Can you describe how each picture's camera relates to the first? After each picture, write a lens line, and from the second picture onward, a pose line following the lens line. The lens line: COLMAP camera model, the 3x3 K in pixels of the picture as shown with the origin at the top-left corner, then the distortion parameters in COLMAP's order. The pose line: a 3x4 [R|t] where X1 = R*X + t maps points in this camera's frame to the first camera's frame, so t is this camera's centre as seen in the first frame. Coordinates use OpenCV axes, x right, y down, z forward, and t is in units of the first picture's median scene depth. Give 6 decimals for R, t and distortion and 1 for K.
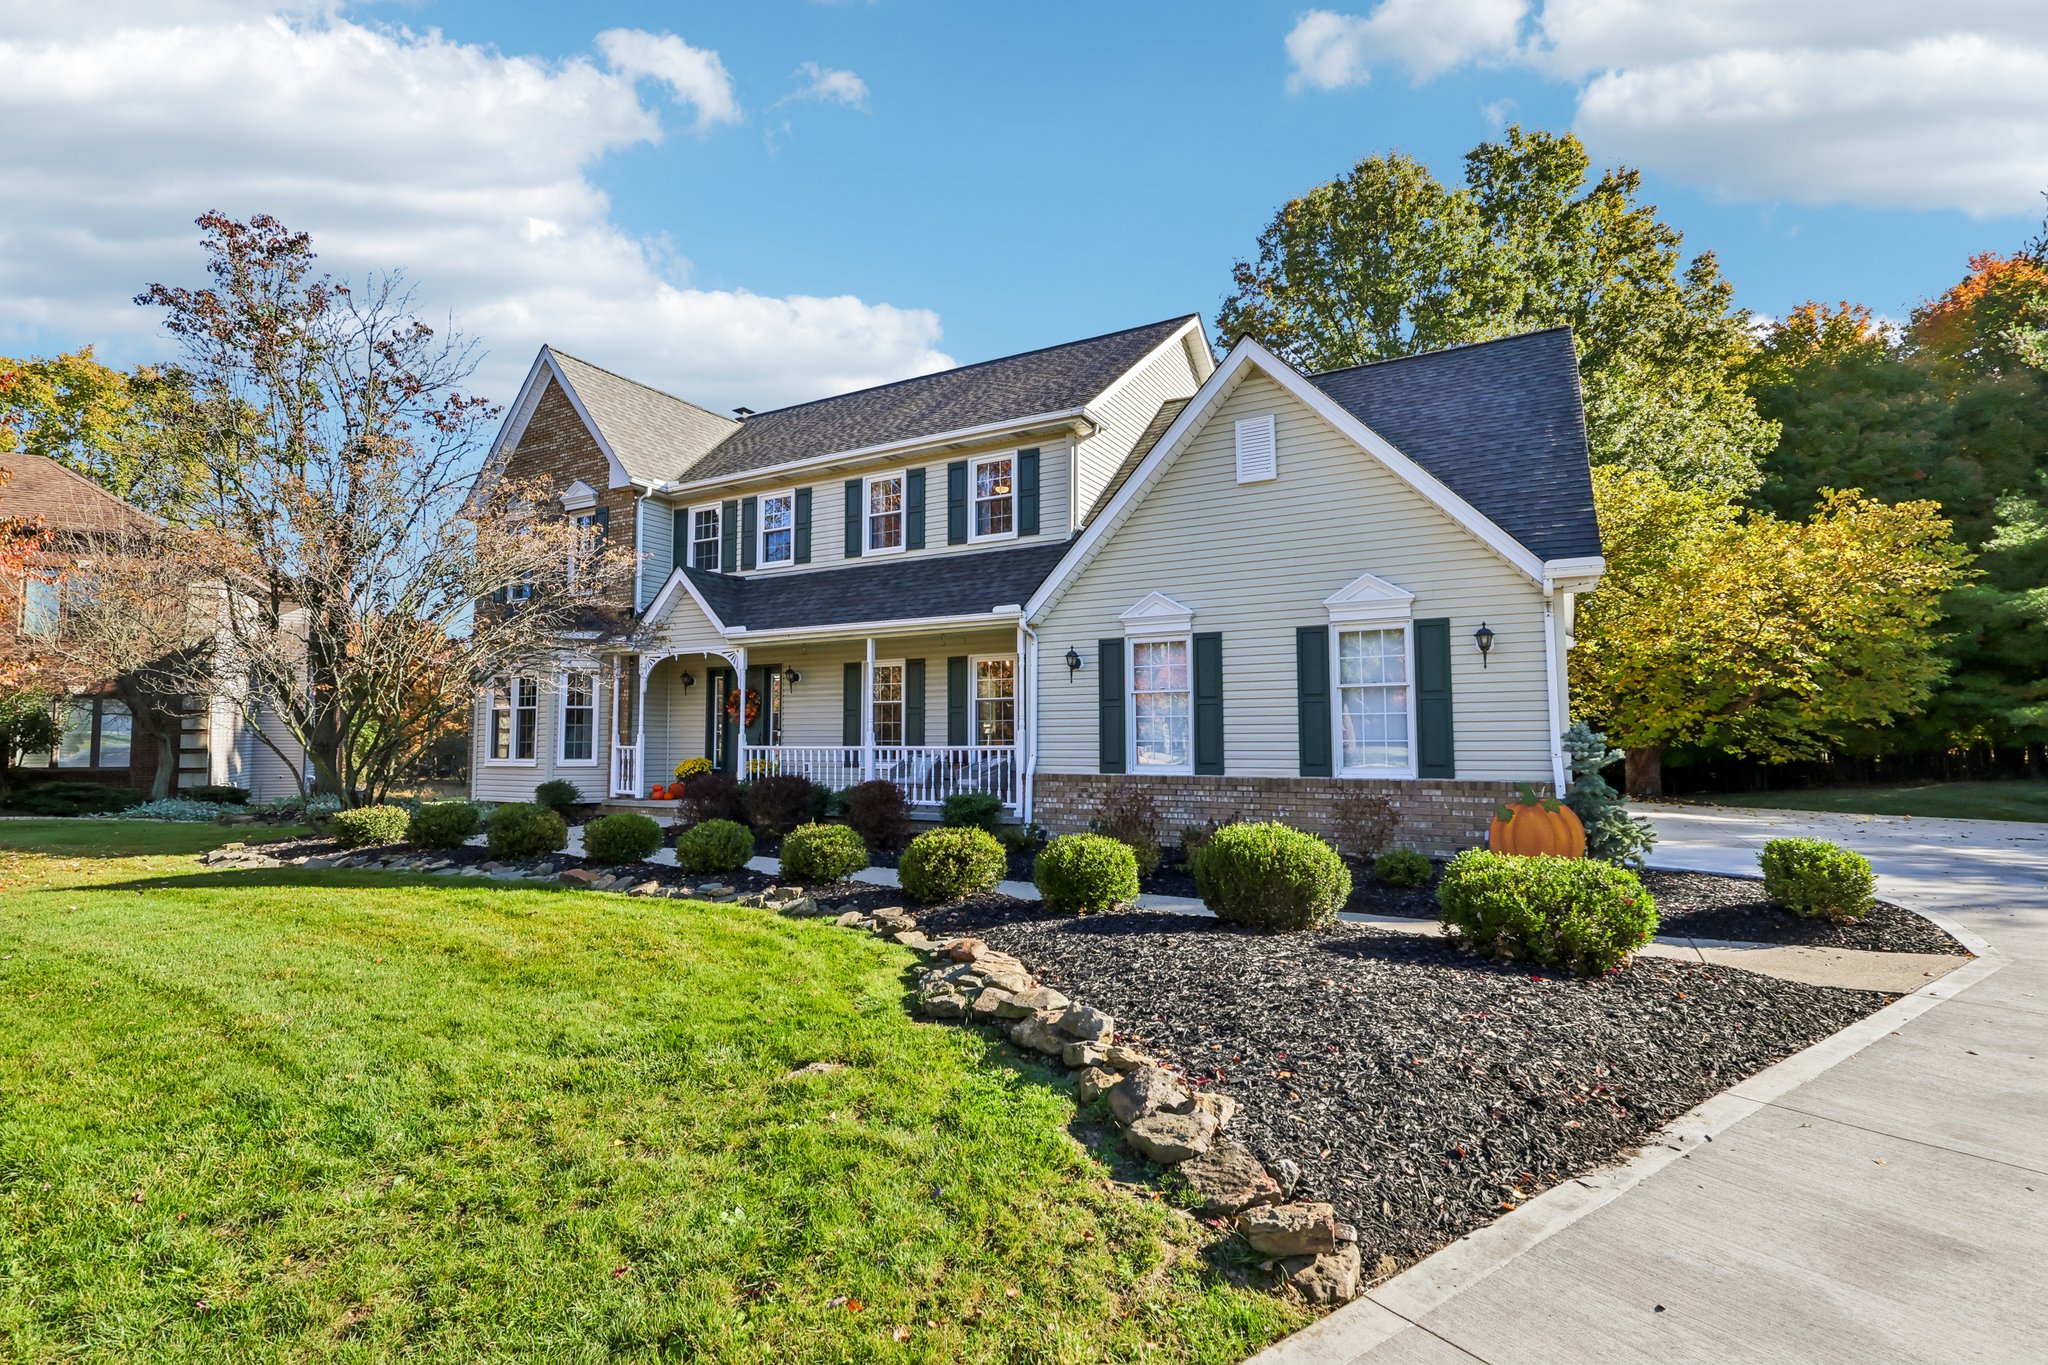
lens RADIAL K [[931.8, 0, 1009.4], [0, 931.8, 684.3], [0, 0, 1]] dist [0.000339, 0.000153]
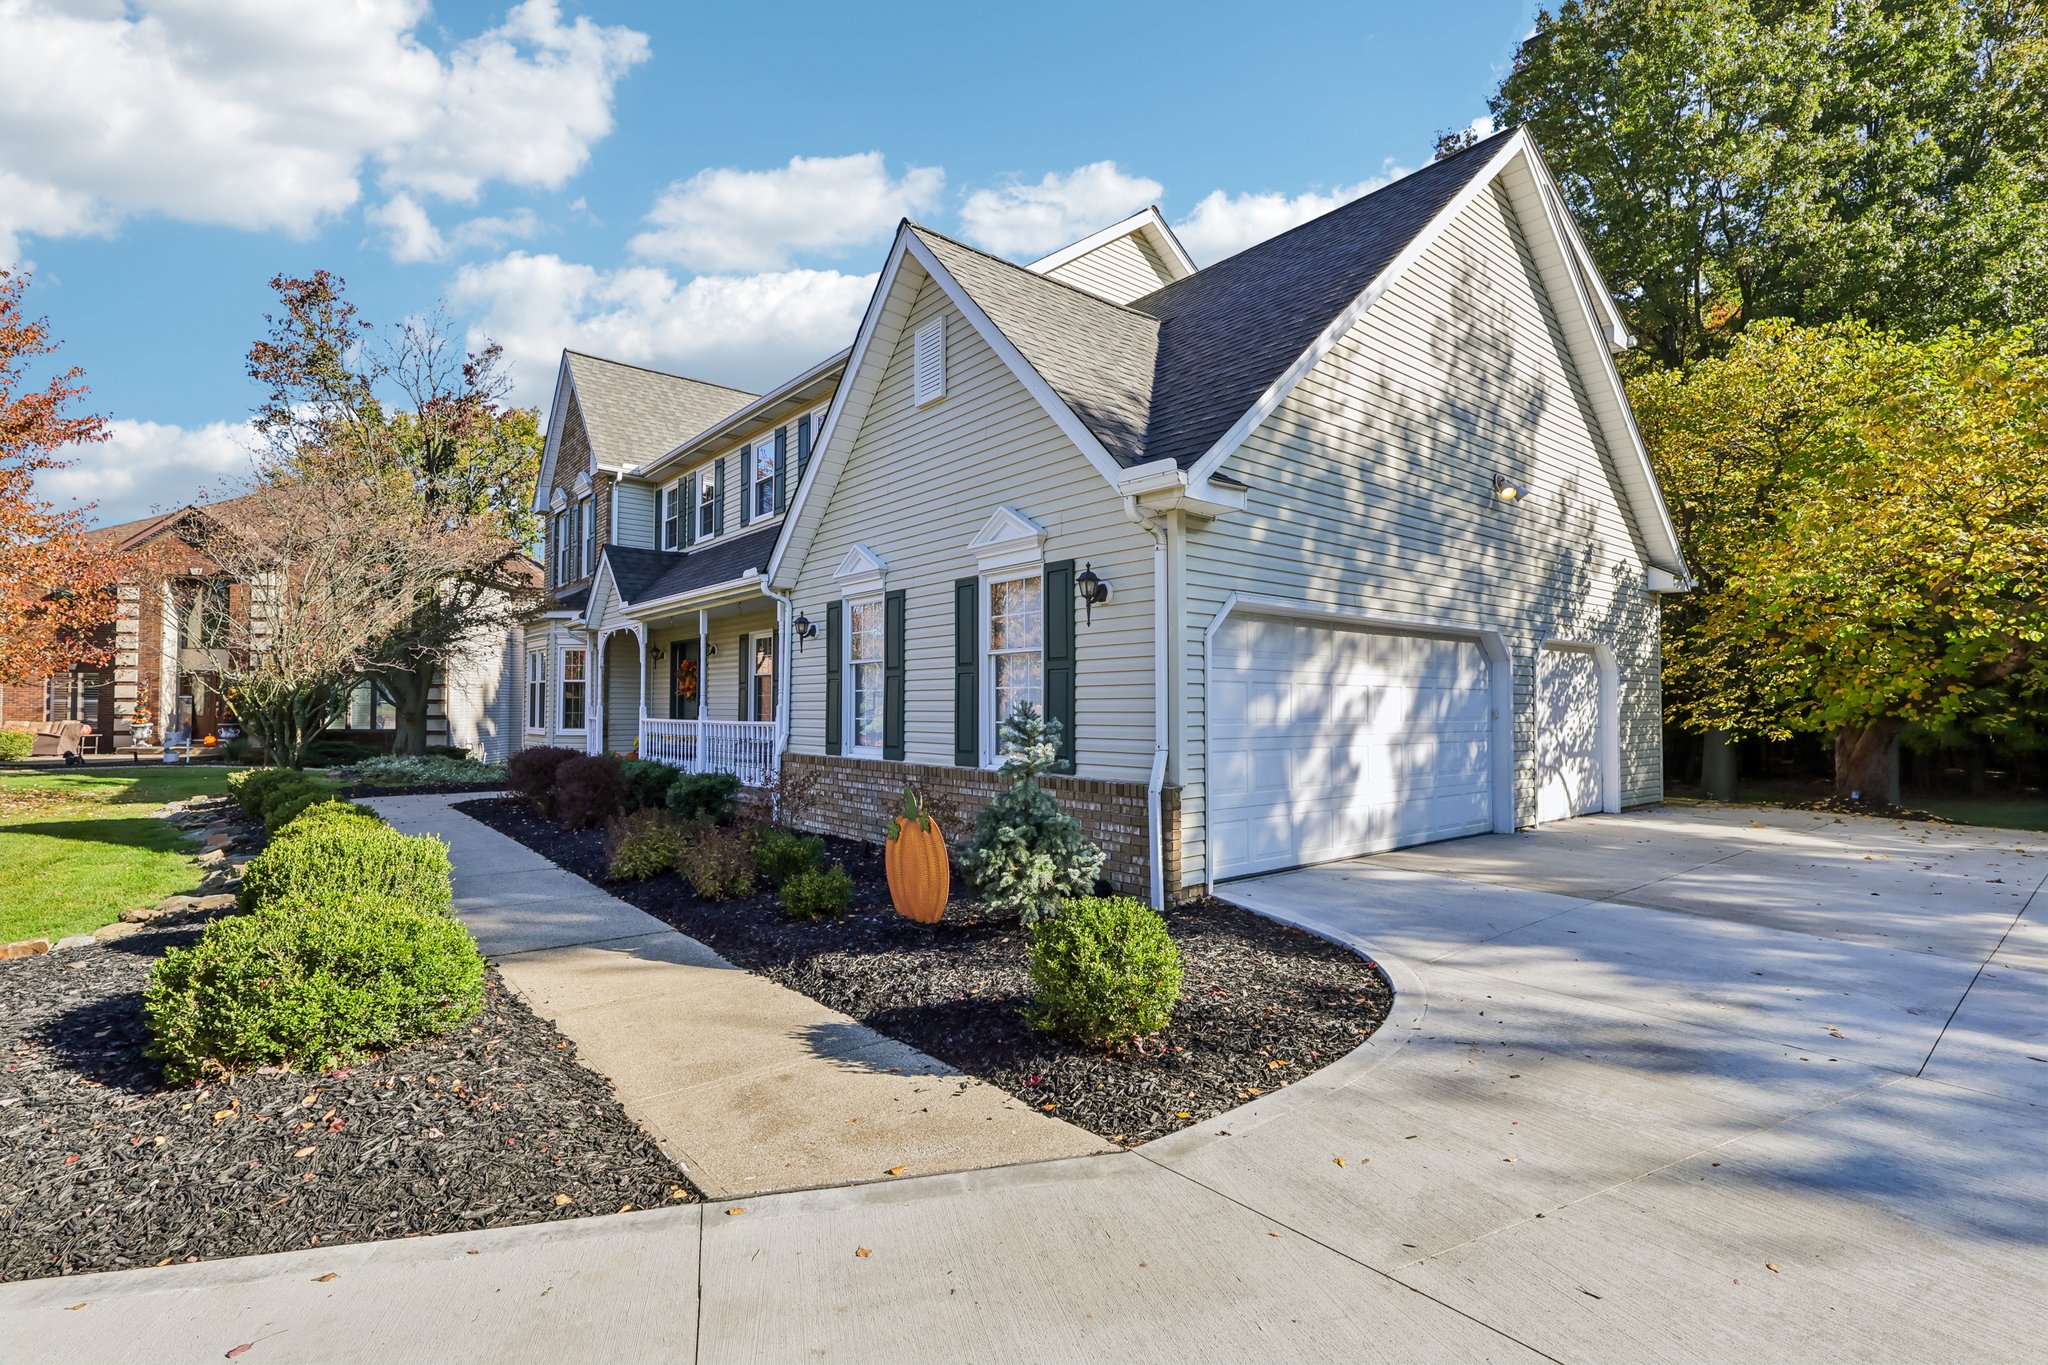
lens RADIAL K [[931.8, 0, 1025.1], [0, 931.8, 679.2], [0, 0, 1]] dist [0.000339, 0.000153]
pose [[0.934034, -0.006710, -0.357121, 0.425044], [0.017387, 0.999492, 0.026694, 0.002405], [0.356760, -0.031142, 0.933677, 0.176914]]
